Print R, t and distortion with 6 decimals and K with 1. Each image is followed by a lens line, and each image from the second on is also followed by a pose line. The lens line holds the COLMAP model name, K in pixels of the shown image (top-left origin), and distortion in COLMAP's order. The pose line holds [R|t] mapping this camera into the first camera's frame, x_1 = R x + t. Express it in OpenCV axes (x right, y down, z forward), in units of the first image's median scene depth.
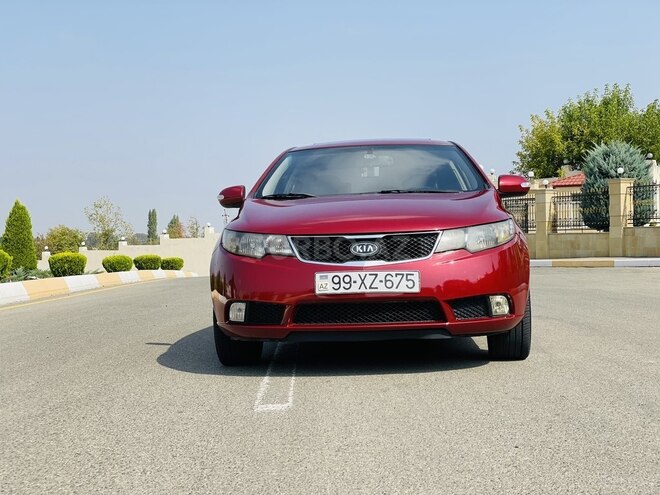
lens RADIAL K [[998.5, 0, 334.5], [0, 998.5, 240.2], [0, 0, 1]] dist [0.194494, -0.426122]
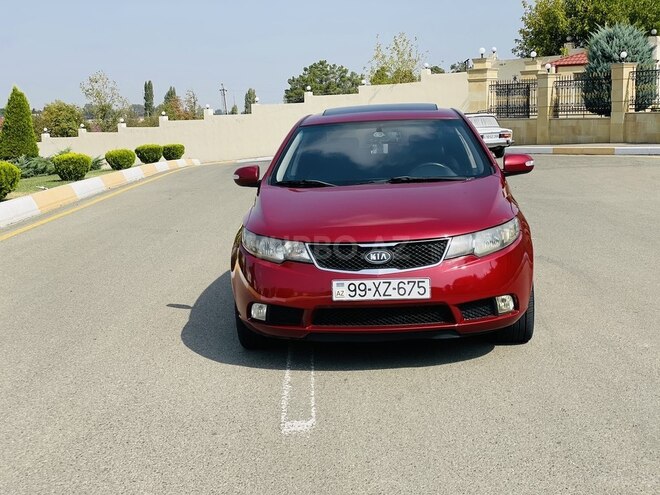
lens RADIAL K [[998.5, 0, 334.5], [0, 998.5, 240.2], [0, 0, 1]] dist [0.194494, -0.426122]
pose [[0.999905, -0.013786, -0.000266, -0.010789], [0.013700, 0.991136, 0.132145, -0.101833], [-0.001558, -0.132136, 0.991230, -0.033337]]
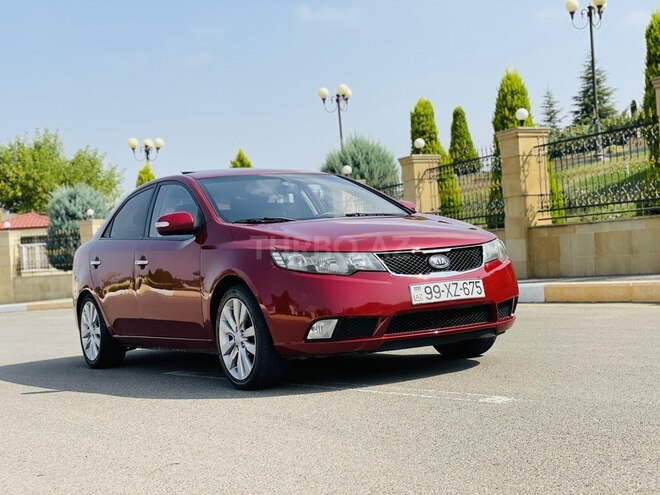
lens RADIAL K [[998.5, 0, 334.5], [0, 998.5, 240.2], [0, 0, 1]] dist [0.194494, -0.426122]
pose [[0.811251, -0.022619, 0.584260, -0.488368], [0.049150, 0.998353, -0.029596, 0.008280], [-0.582629, 0.052727, 0.811026, 0.109246]]
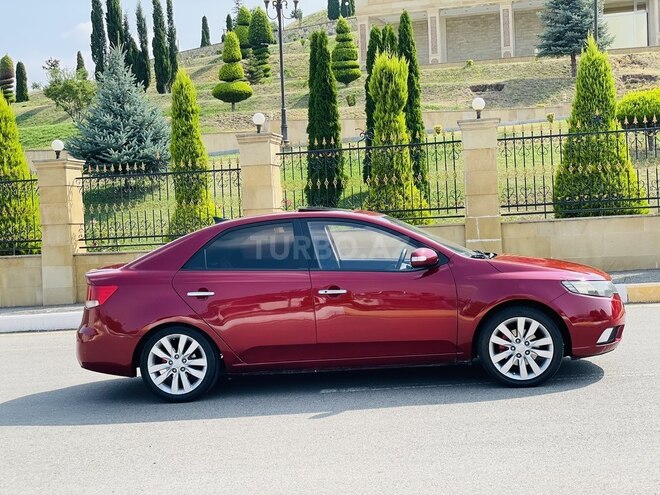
lens RADIAL K [[998.5, 0, 334.5], [0, 998.5, 240.2], [0, 0, 1]] dist [0.194494, -0.426122]
pose [[0.032362, 0.002131, 0.999474, -1.120220], [0.051066, 0.998688, -0.003783, -0.056994], [-0.998171, 0.051162, 0.032211, 0.952414]]
